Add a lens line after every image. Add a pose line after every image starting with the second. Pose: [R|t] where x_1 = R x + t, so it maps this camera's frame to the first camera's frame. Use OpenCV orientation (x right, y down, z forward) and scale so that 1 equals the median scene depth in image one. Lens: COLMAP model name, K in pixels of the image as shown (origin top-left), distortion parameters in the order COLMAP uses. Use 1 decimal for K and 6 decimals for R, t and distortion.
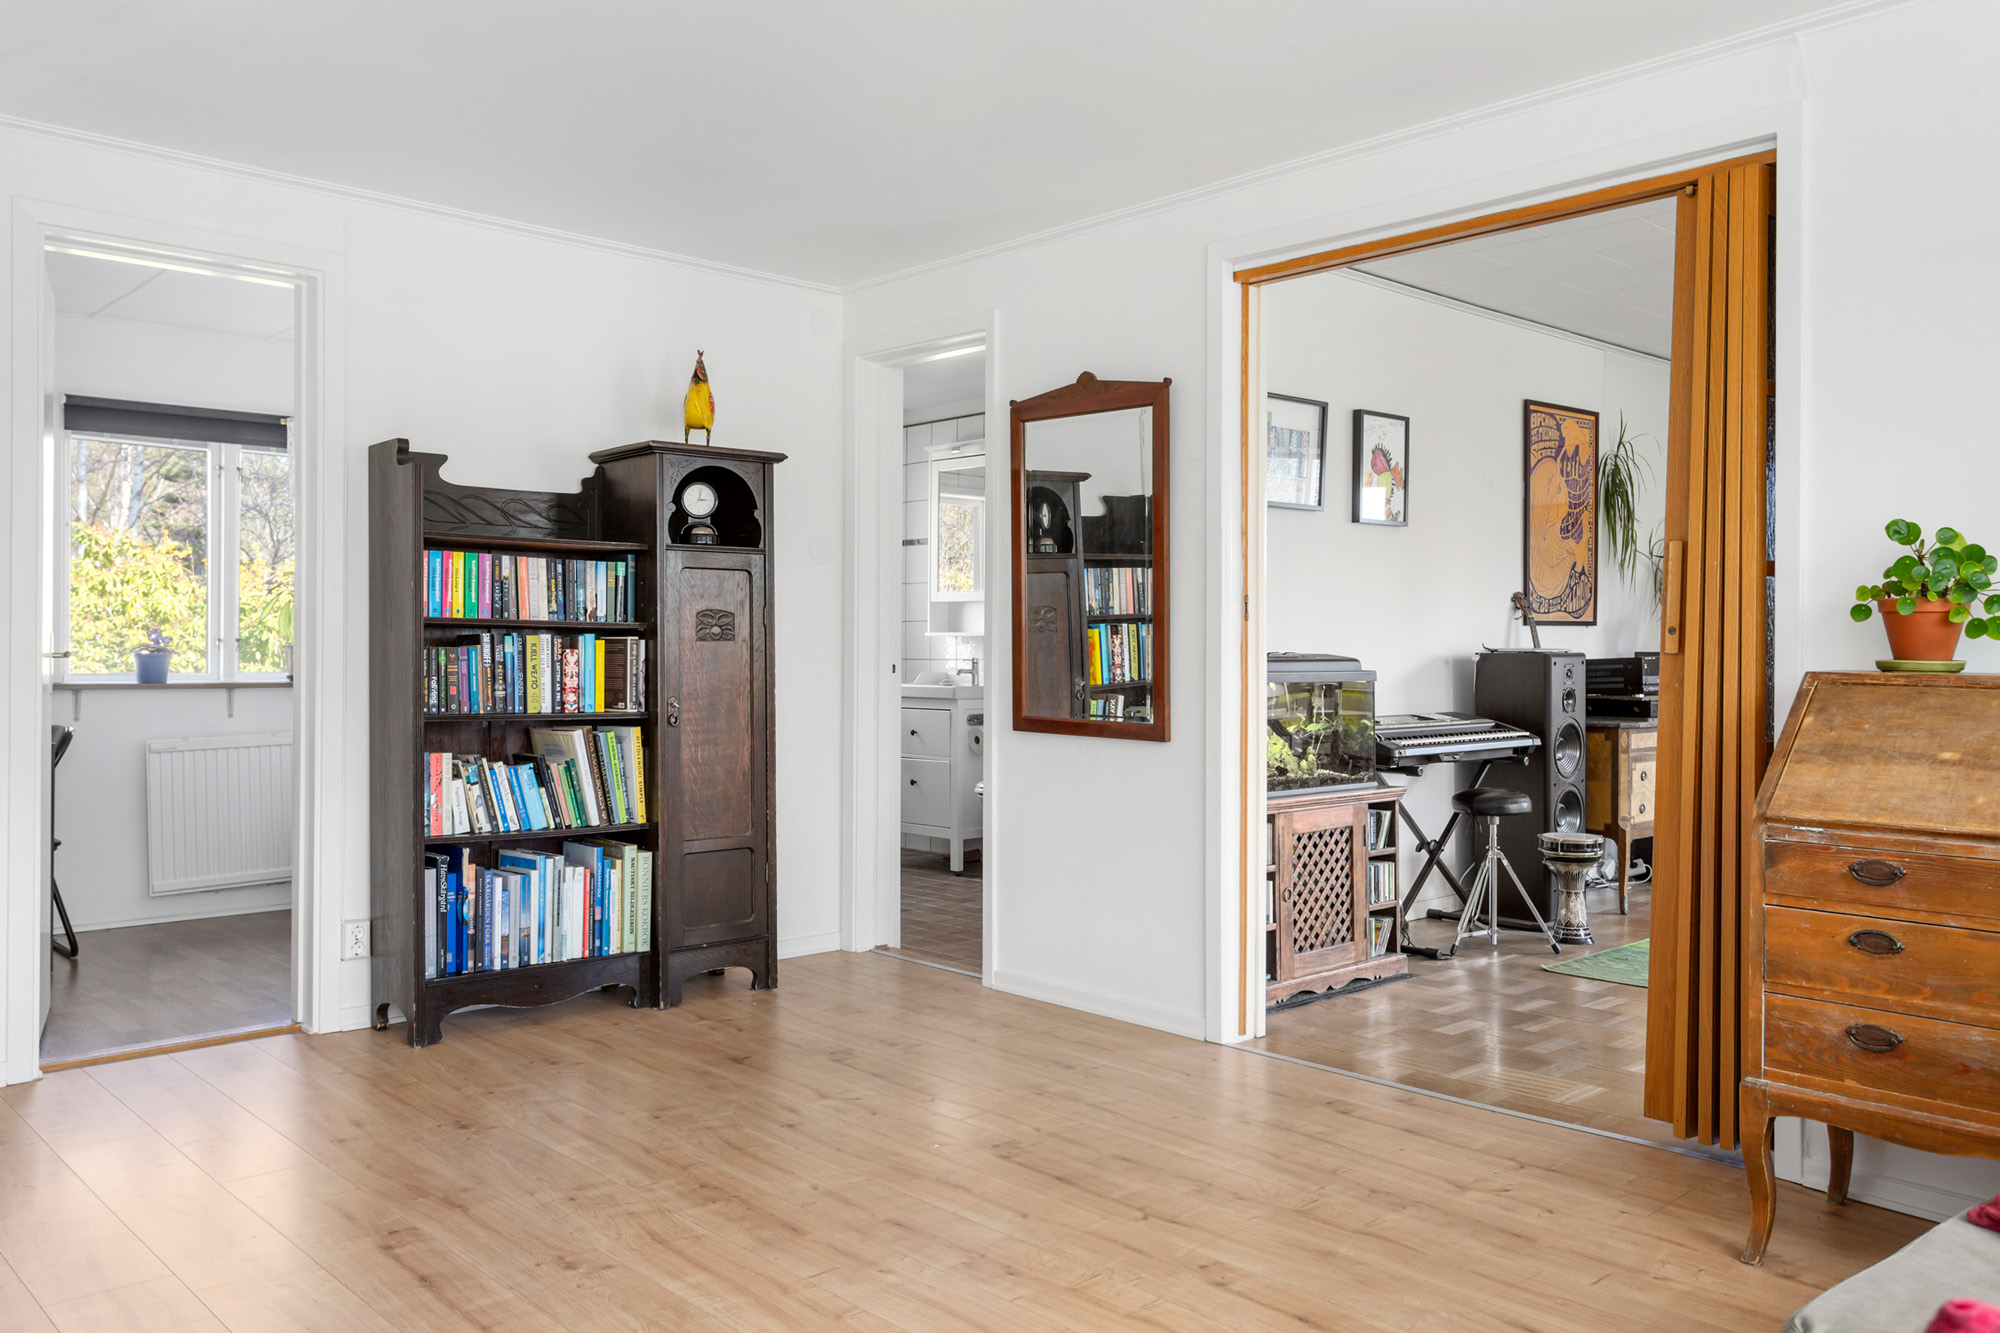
lens RADIAL K [[1574.8, 0, 996.3], [0, 1574.8, 656.5], [0, 0, 1]] dist [0.012617, 0.001882]
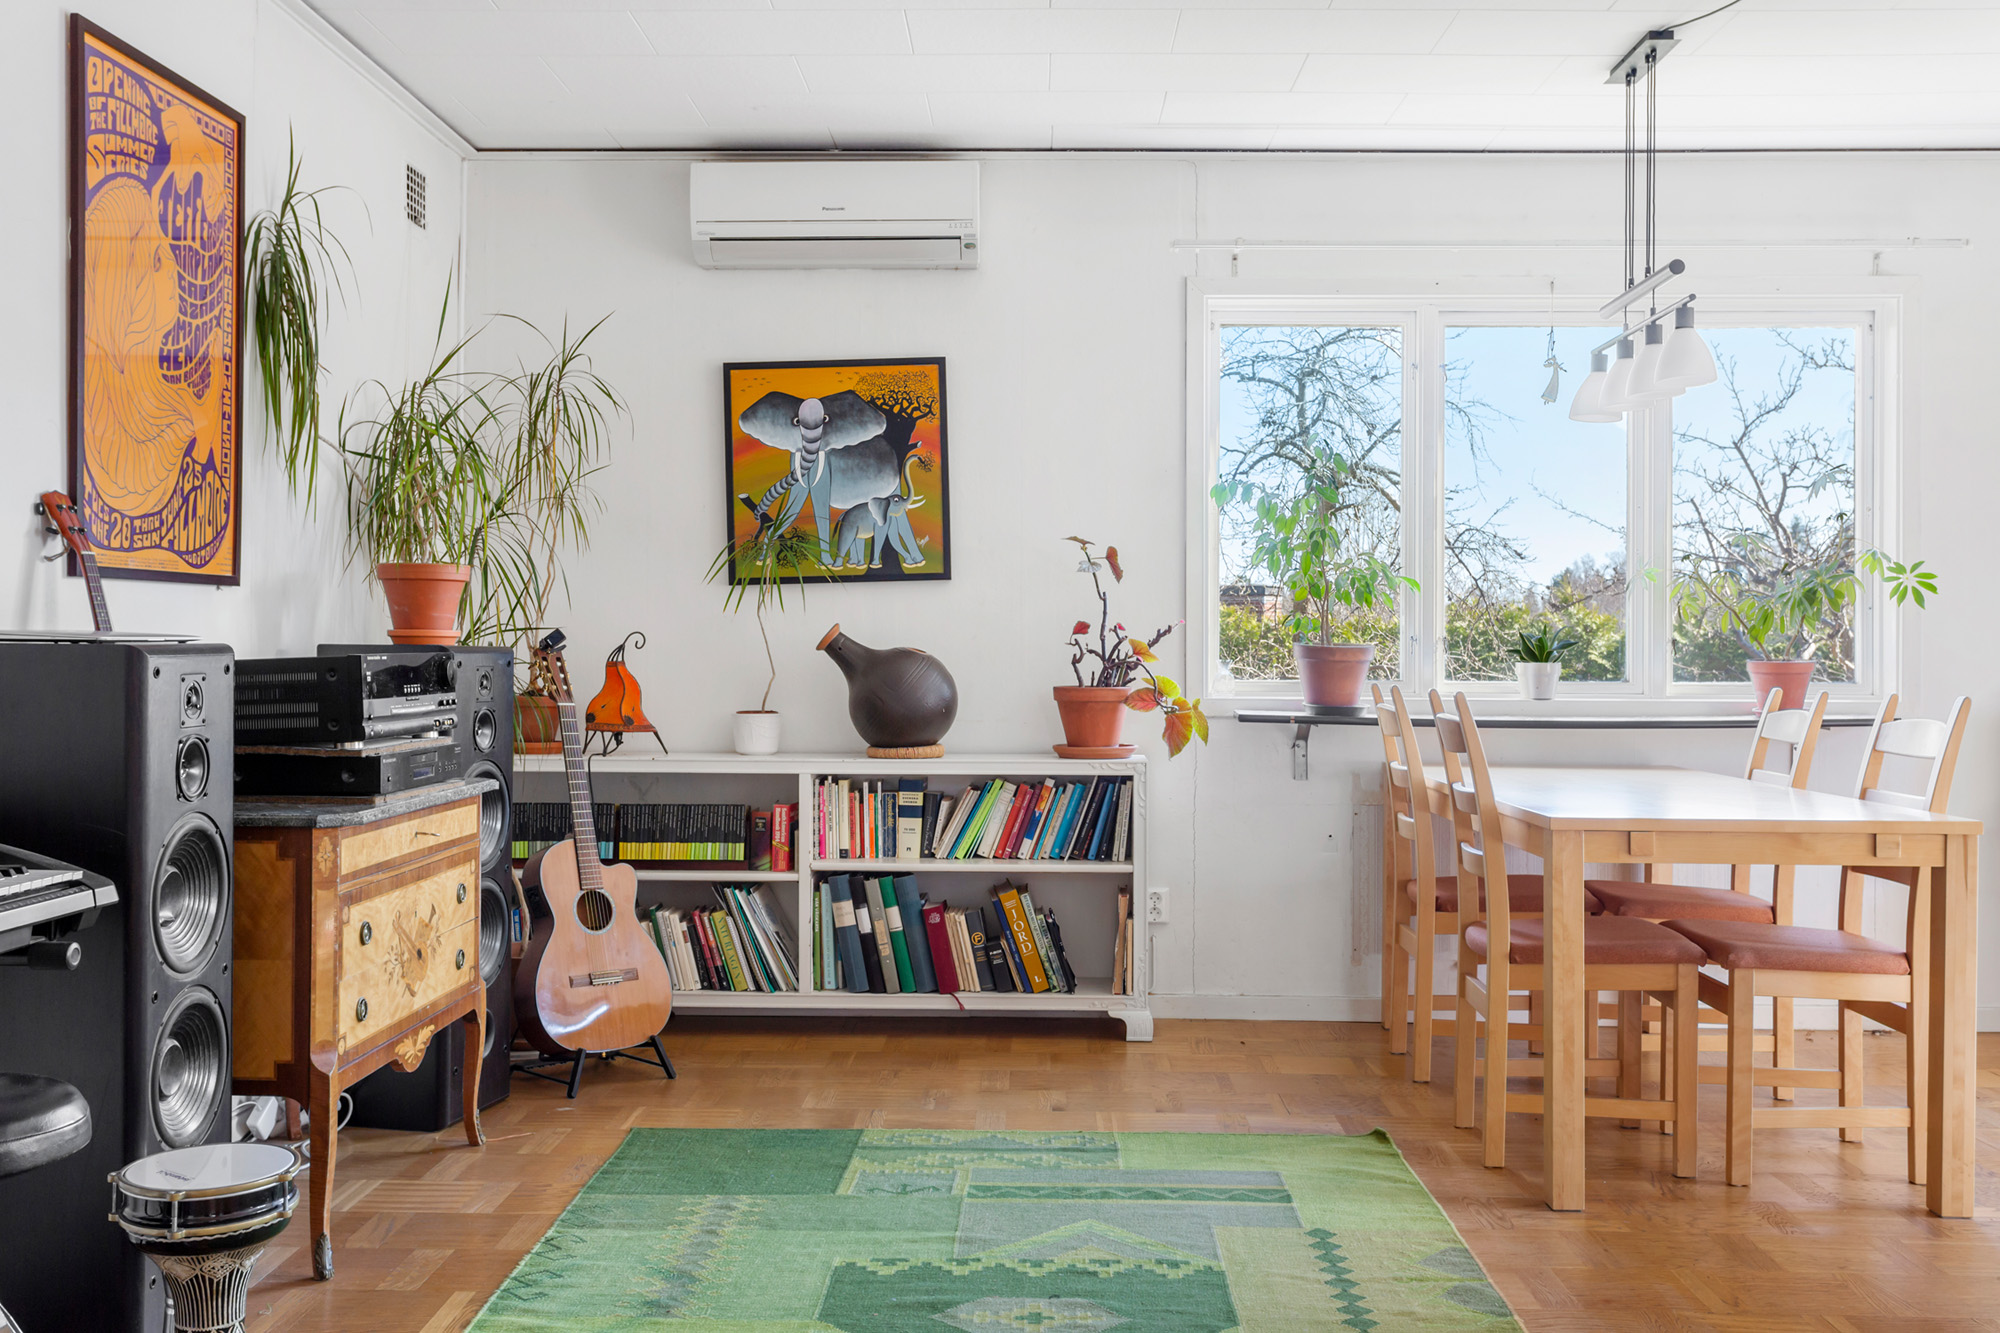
lens RADIAL K [[1845.4, 0, 998.2], [0, 1845.4, 654.0], [0, 0, 1]] dist [0.014980, 0.000000]
pose [[0.706171, 0.002816, 0.708036, 0.177955], [-0.002078, 0.999996, -0.001904, 0.000637], [-0.708038, -0.000126, 0.706174, 0.529547]]
